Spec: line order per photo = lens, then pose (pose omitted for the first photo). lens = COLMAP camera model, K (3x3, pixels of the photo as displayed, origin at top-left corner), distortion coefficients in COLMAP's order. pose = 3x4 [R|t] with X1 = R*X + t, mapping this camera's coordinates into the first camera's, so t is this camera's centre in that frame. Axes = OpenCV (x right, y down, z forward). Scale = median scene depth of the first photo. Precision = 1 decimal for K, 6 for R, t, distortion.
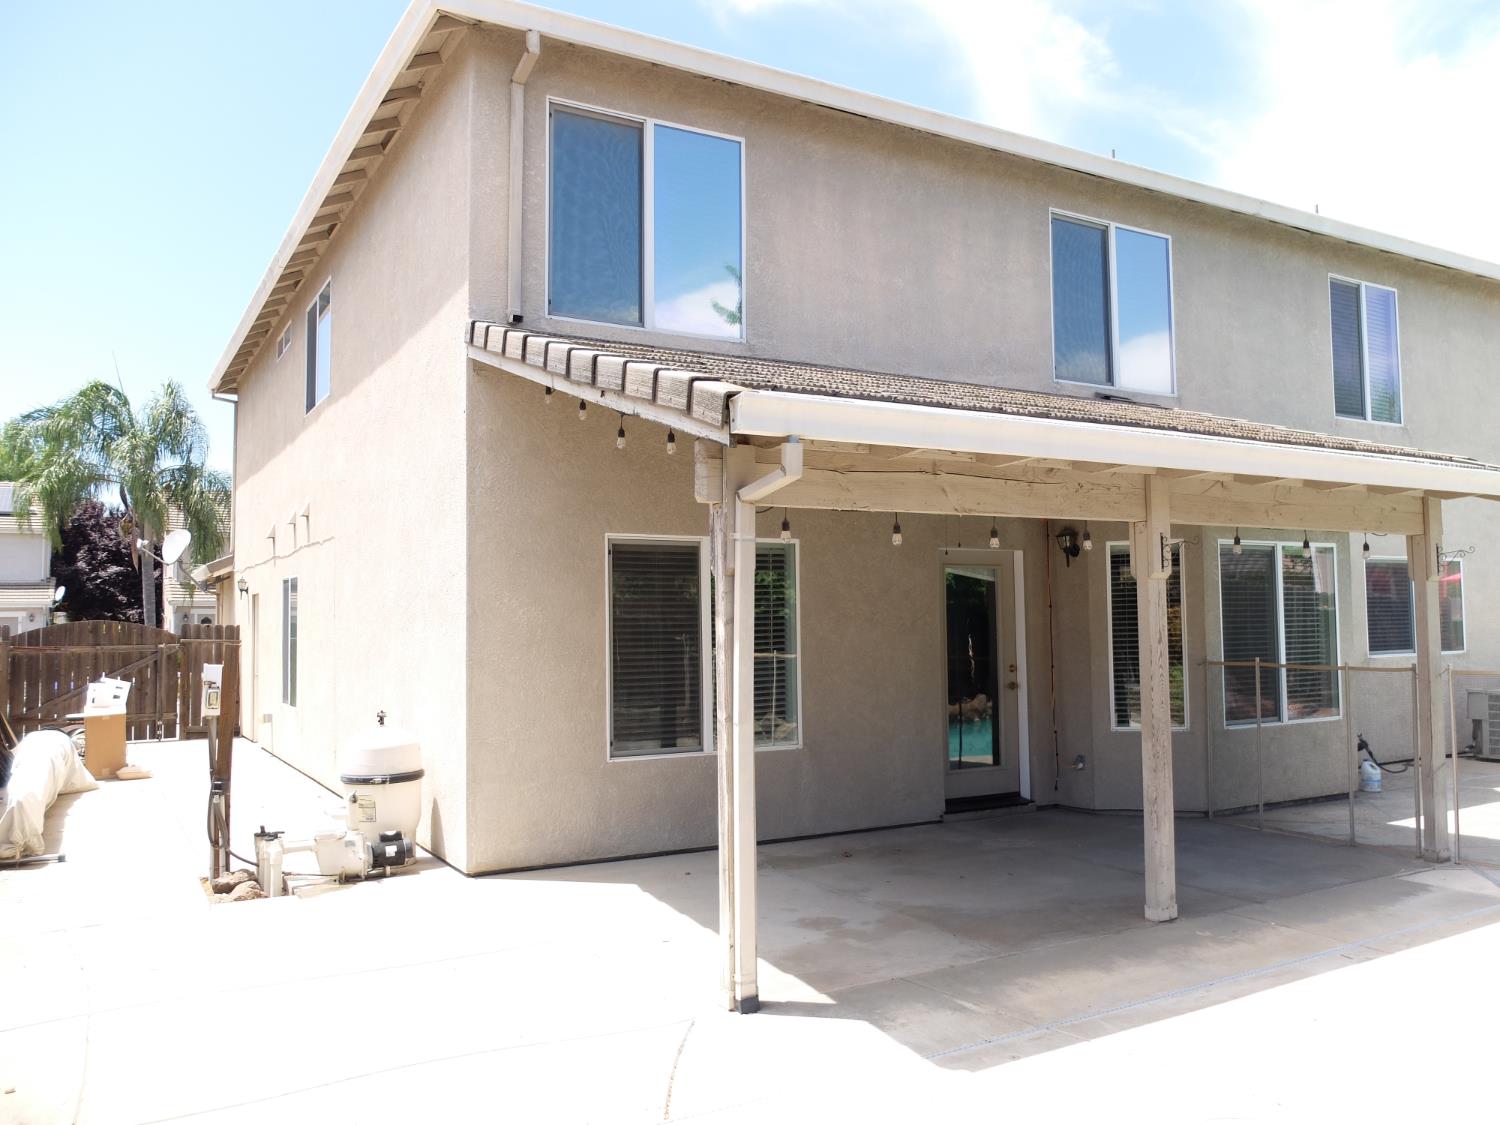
lens RADIAL K [[1177.5, 0, 785.6], [0, 1177.5, 556.8], [0, 0, 1]] dist [-0.053606, 0.007723]
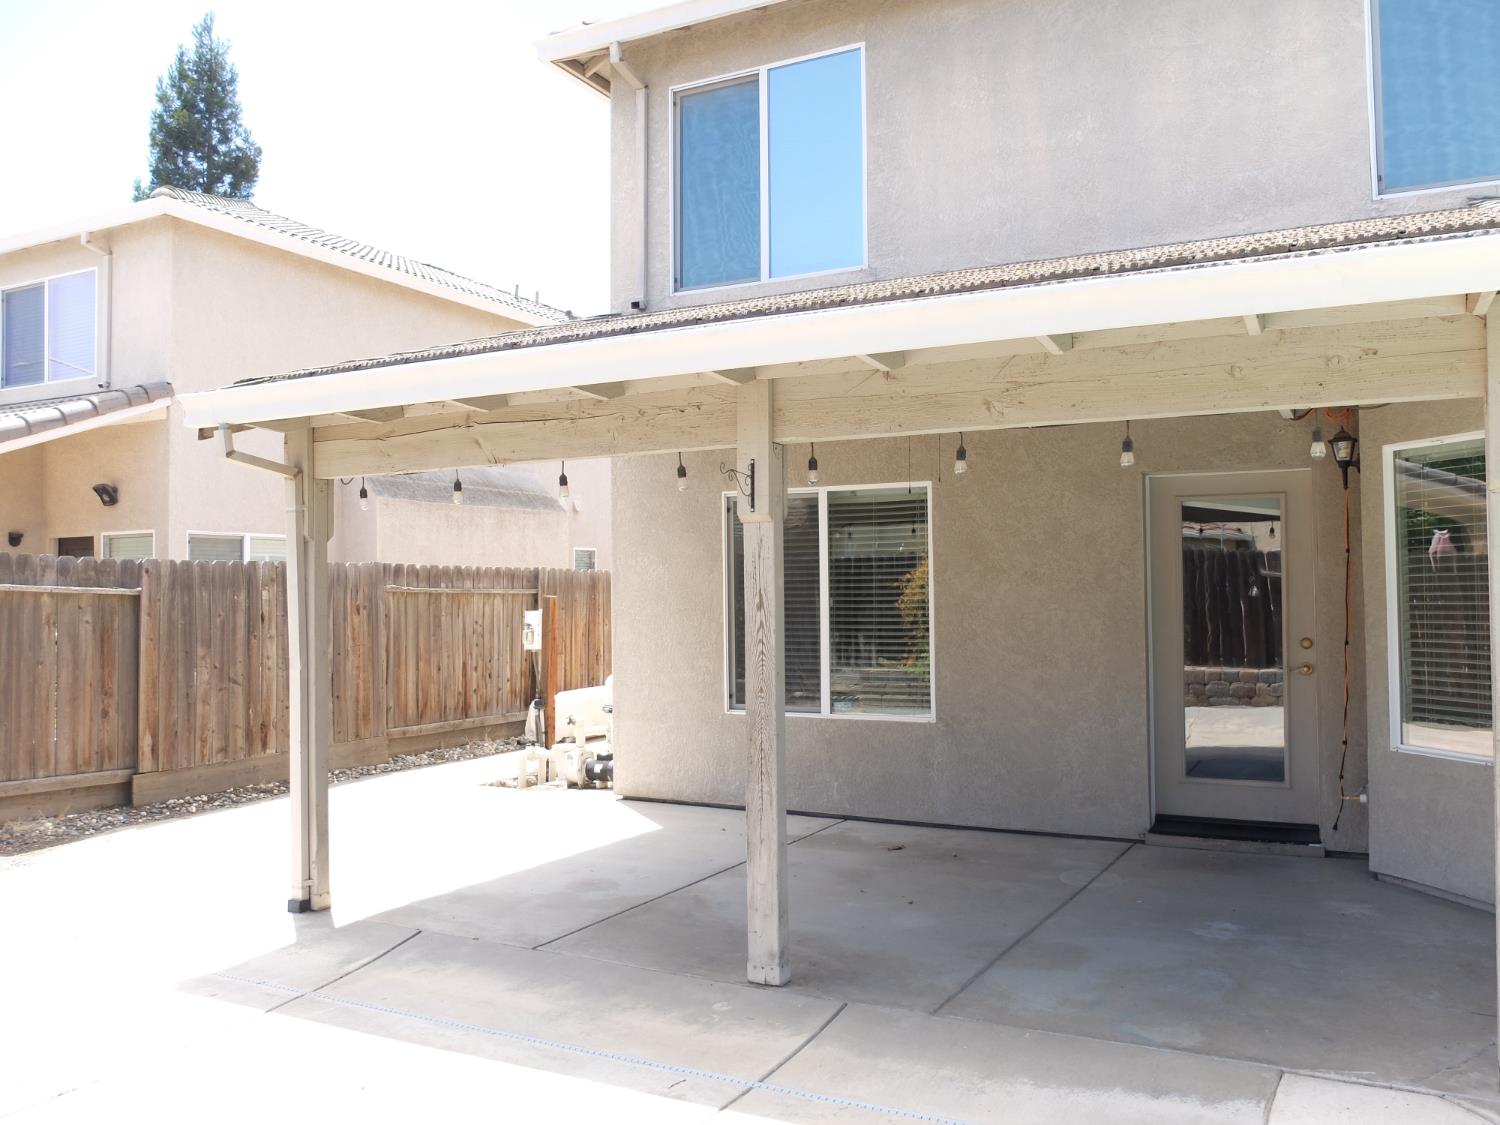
lens RADIAL K [[1177.5, 0, 785.6], [0, 1177.5, 556.8], [0, 0, 1]] dist [-0.053606, 0.007723]
pose [[0.549745, -0.016106, -0.835177, 0.806935], [0.052700, 0.998491, 0.015433, 0.026000], [0.833668, -0.052498, 0.549764, 0.518961]]
